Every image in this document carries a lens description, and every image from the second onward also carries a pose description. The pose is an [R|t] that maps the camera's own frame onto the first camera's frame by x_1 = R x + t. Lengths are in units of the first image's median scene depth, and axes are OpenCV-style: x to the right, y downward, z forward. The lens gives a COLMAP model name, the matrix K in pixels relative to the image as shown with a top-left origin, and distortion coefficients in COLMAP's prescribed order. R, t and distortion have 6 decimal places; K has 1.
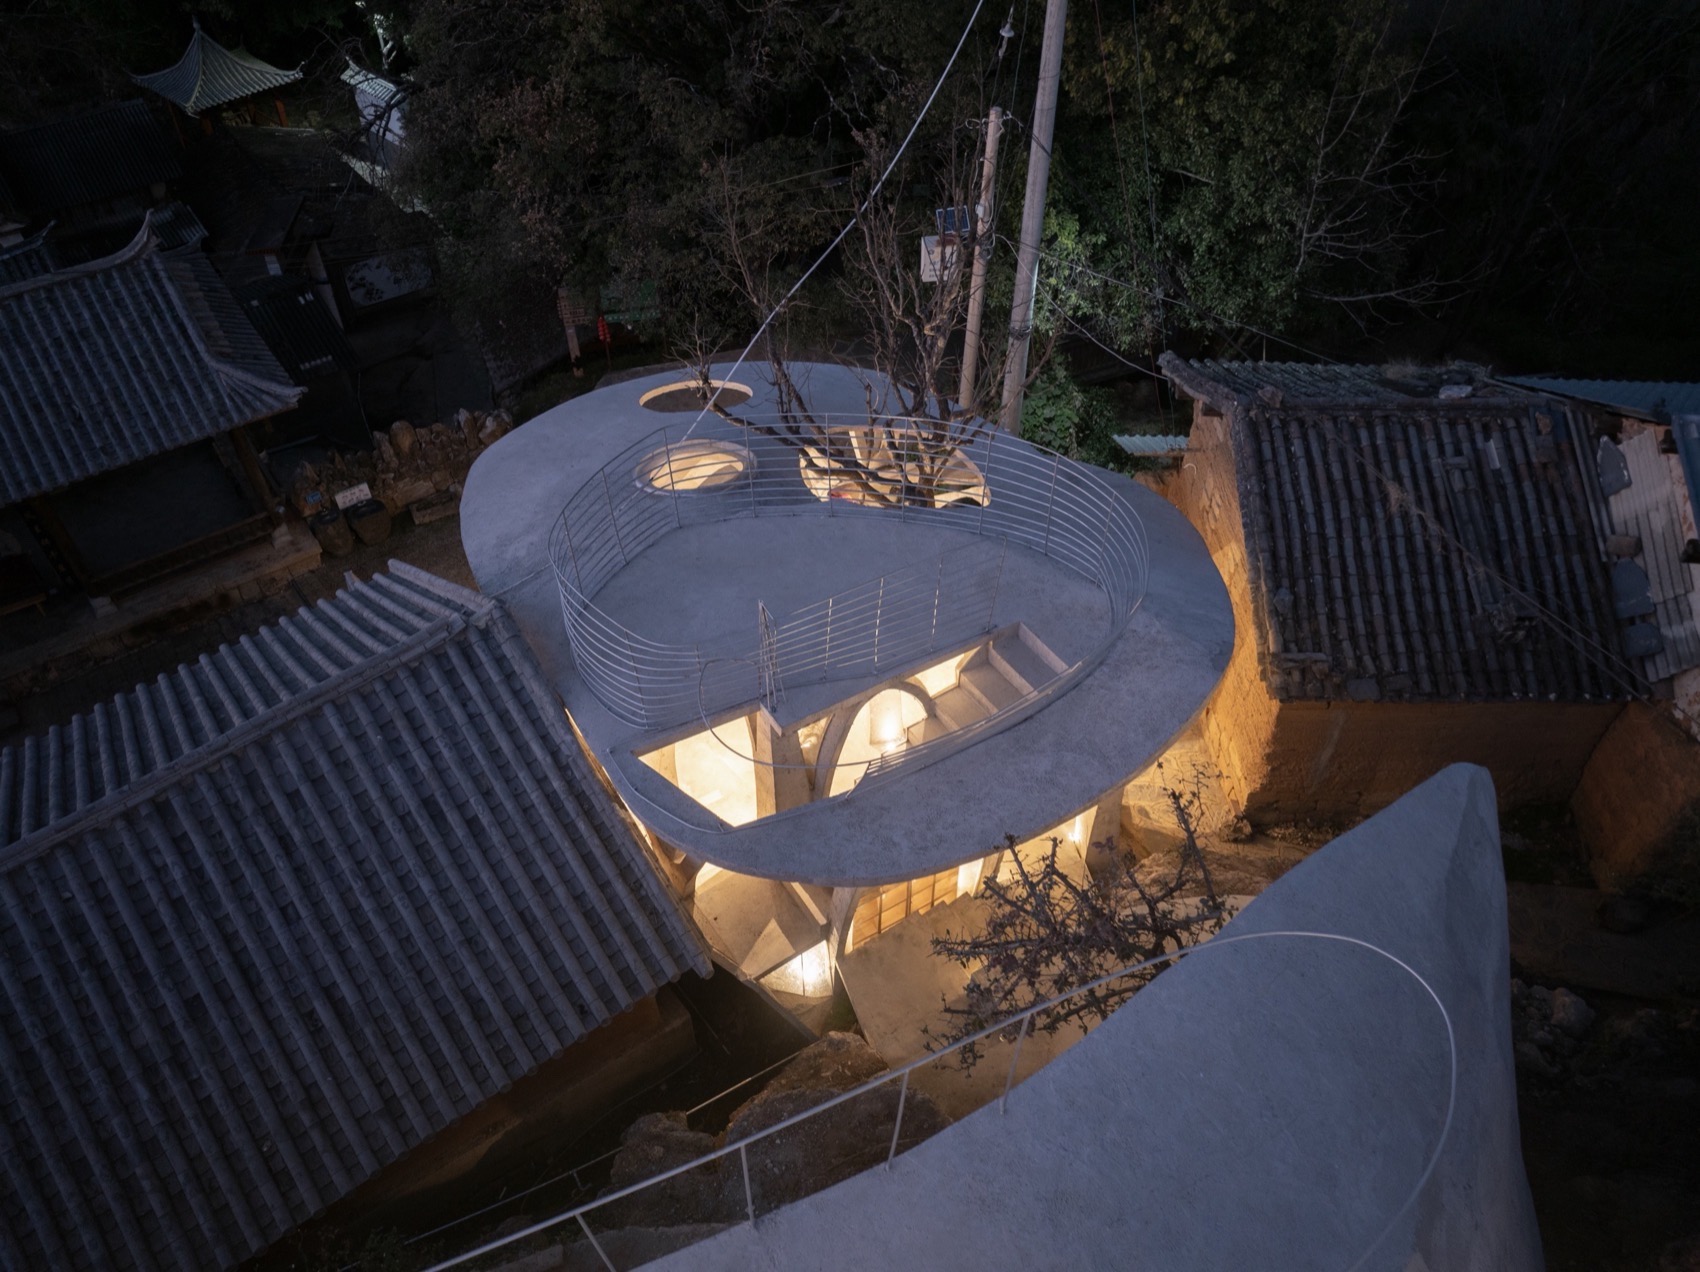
lens RADIAL K [[1192.9, 0, 855.1], [0, 1192.9, 634.2], [0, 0, 1]] dist [-0.048193, 0.007149]
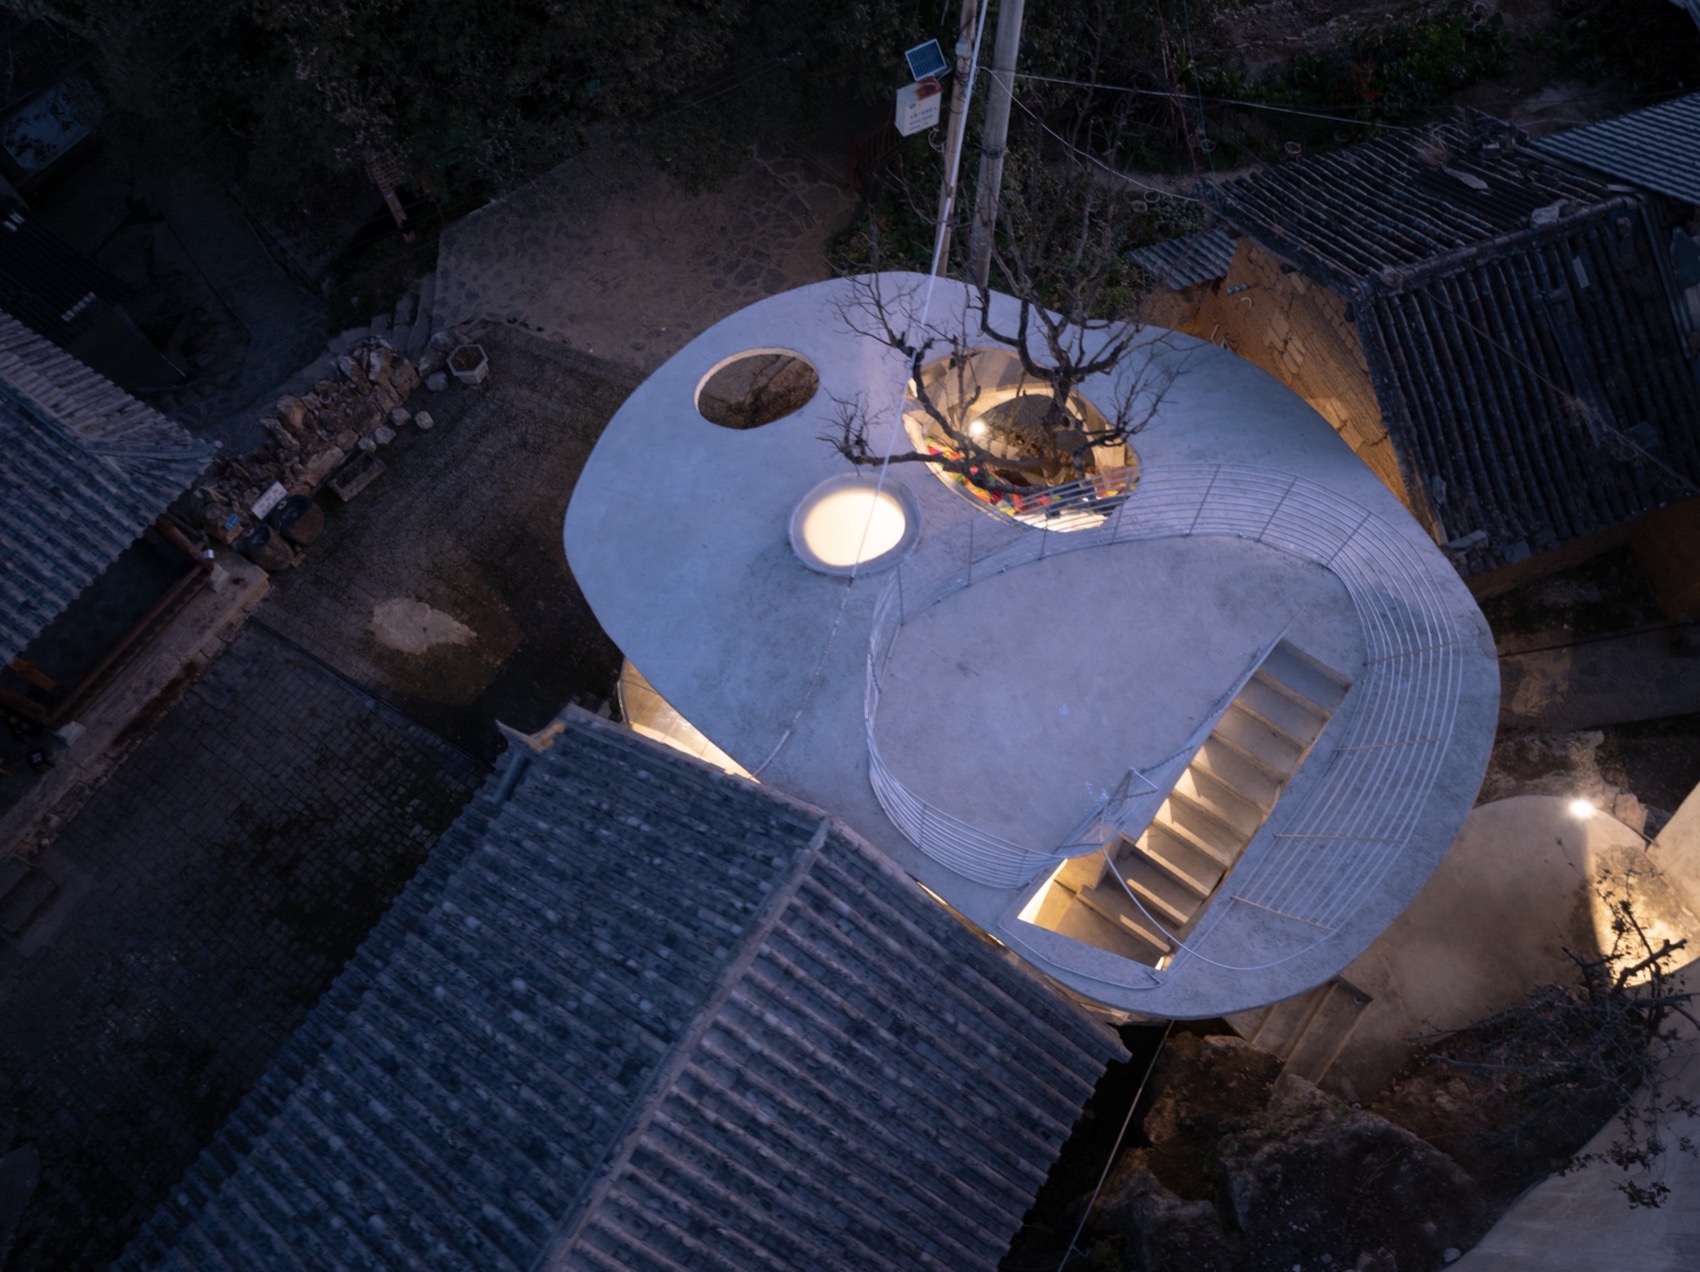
lens RADIAL K [[1192.9, 0, 846.3], [0, 1192.9, 638.5], [0, 0, 1]] dist [-0.048193, 0.007149]
pose [[0.938088, -0.321062, 0.130038, -0.180696], [0.253734, 0.892451, 0.373029, -0.254393], [-0.235818, -0.316939, 0.918662, 0.074544]]
